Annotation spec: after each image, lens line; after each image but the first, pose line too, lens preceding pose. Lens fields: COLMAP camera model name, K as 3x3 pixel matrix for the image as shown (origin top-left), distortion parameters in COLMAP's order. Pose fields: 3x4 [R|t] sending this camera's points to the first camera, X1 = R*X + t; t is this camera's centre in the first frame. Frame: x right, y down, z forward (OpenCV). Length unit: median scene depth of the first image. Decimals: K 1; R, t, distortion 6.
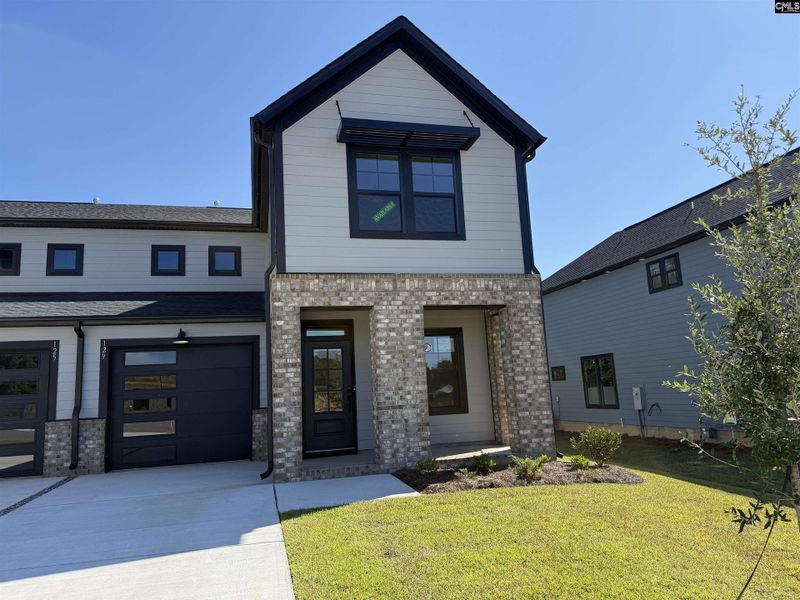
lens RADIAL K [[556.9, 0, 398.3], [0, 556.9, 301.6], [0, 0, 1]] dist [0.020782, -0.012631]
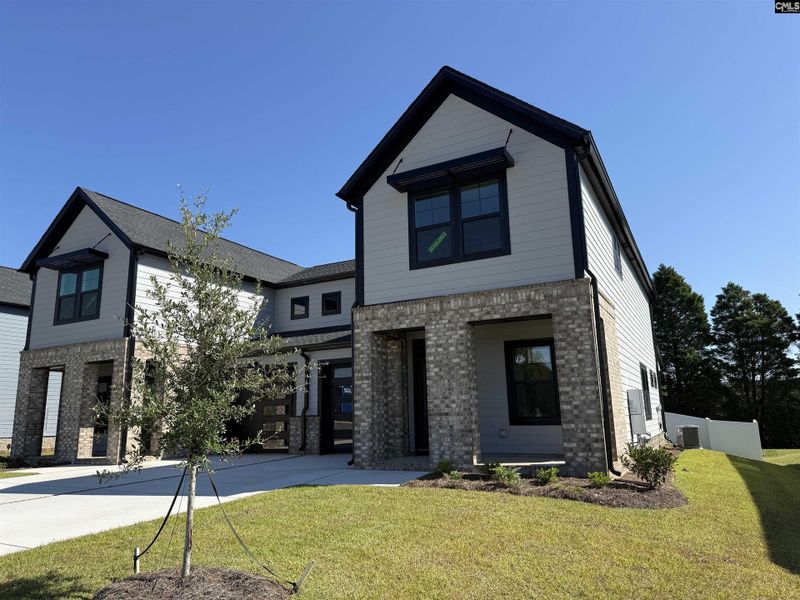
lens RADIAL K [[556.9, 0, 396.5], [0, 556.9, 298.3], [0, 0, 1]] dist [0.020782, -0.012631]
pose [[0.737981, -0.106852, -0.666308, 0.671791], [0.091286, 0.994116, -0.058315, 0.011882], [0.668618, -0.017789, 0.743393, 0.092332]]
